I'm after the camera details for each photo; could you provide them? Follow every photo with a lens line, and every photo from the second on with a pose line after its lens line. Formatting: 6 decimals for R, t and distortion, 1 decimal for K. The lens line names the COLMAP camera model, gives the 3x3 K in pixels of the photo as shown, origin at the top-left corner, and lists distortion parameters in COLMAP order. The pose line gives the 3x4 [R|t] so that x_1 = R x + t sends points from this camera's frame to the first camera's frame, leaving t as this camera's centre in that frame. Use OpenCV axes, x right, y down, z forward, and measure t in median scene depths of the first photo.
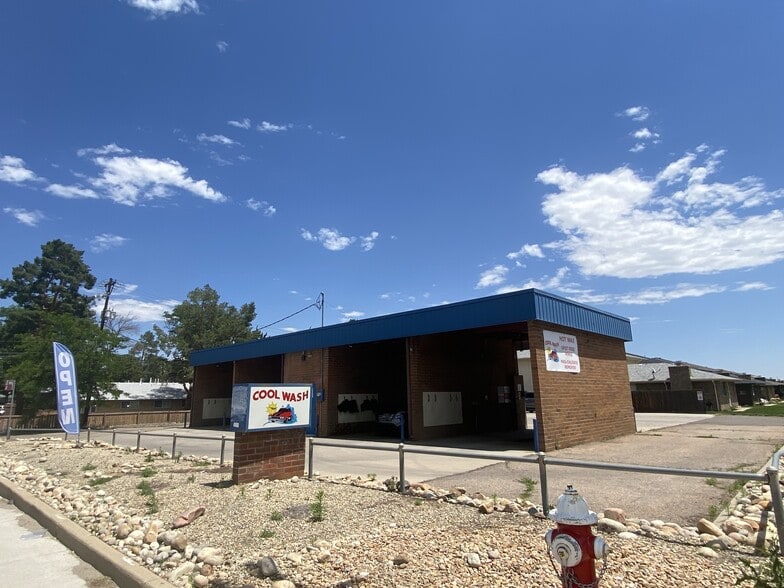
lens RADIAL K [[446.6, 0, 392.4], [0, 446.6, 295.8], [0, 0, 1]] dist [0.029537, -0.028589]
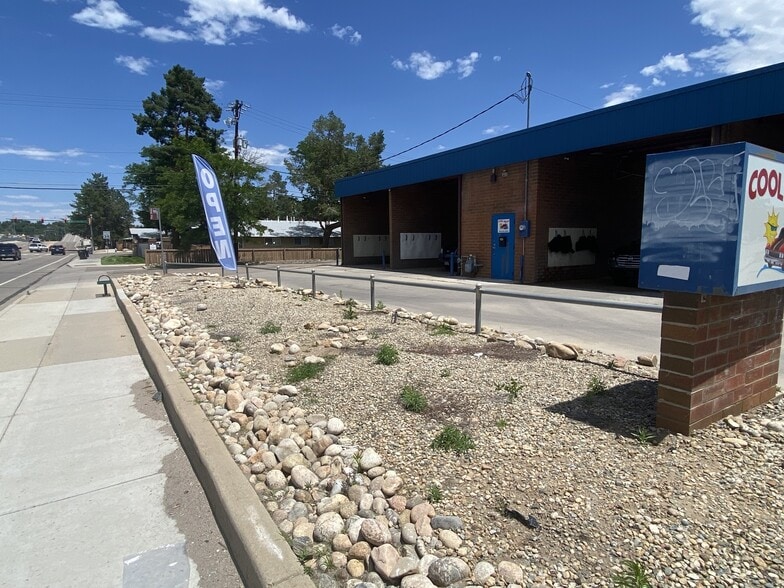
lens RADIAL K [[446.6, 0, 401.5], [0, 446.6, 285.3], [0, 0, 1]] dist [0.029537, -0.028589]
pose [[0.975386, 0.035156, -0.217685, -0.184998], [0.035956, 0.948638, 0.314314, 0.070840], [0.217554, -0.314405, 0.924024, 0.246731]]
